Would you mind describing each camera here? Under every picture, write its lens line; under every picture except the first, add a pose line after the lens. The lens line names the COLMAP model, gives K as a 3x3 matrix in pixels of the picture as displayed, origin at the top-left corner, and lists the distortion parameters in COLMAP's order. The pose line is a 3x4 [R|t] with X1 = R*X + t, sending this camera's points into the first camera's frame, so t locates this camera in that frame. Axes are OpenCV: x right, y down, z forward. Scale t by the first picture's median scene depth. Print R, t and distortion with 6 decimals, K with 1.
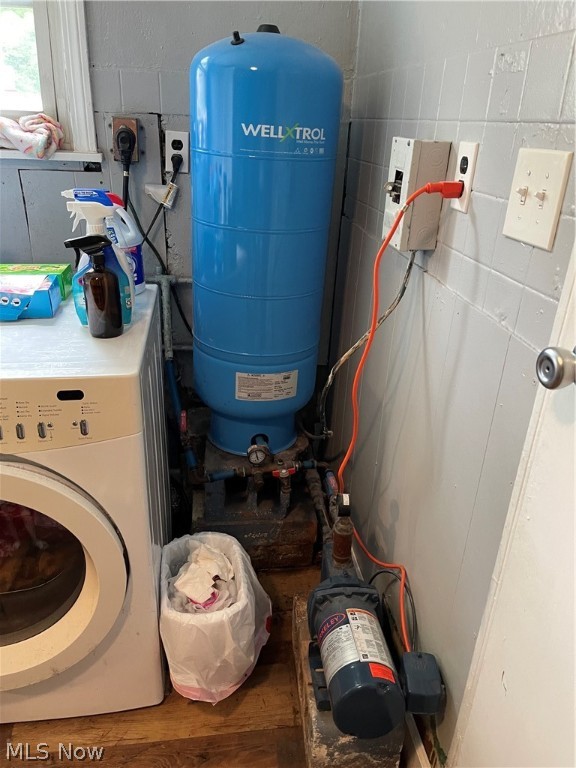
lens RADIAL K [[581.5, 0, 288.0], [0, 581.5, 384.0], [0, 0, 1]] dist [0.015156, 0.004589]
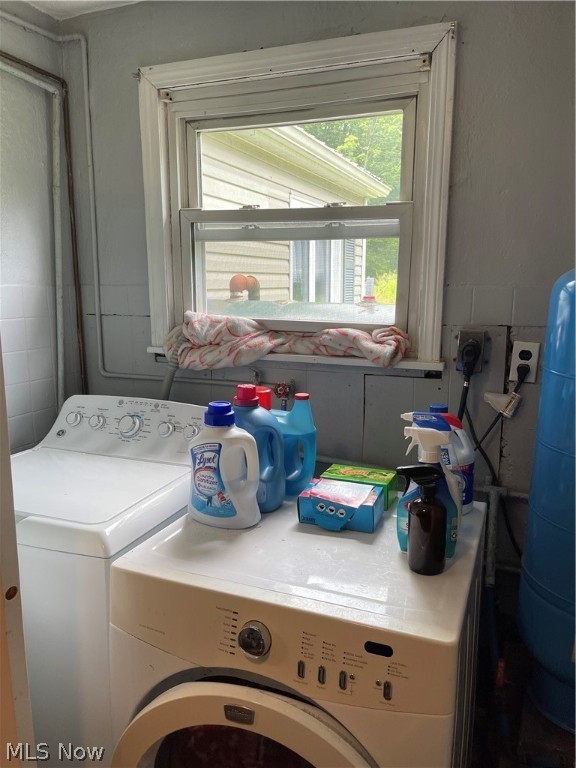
lens RADIAL K [[581.5, 0, 288.0], [0, 581.5, 384.0], [0, 0, 1]] dist [0.015156, 0.004589]
pose [[0.858907, 0.055481, -0.509118, -0.040971], [-0.184307, 0.960993, -0.206210, -0.109102], [0.477818, 0.270949, 0.835629, 0.052535]]
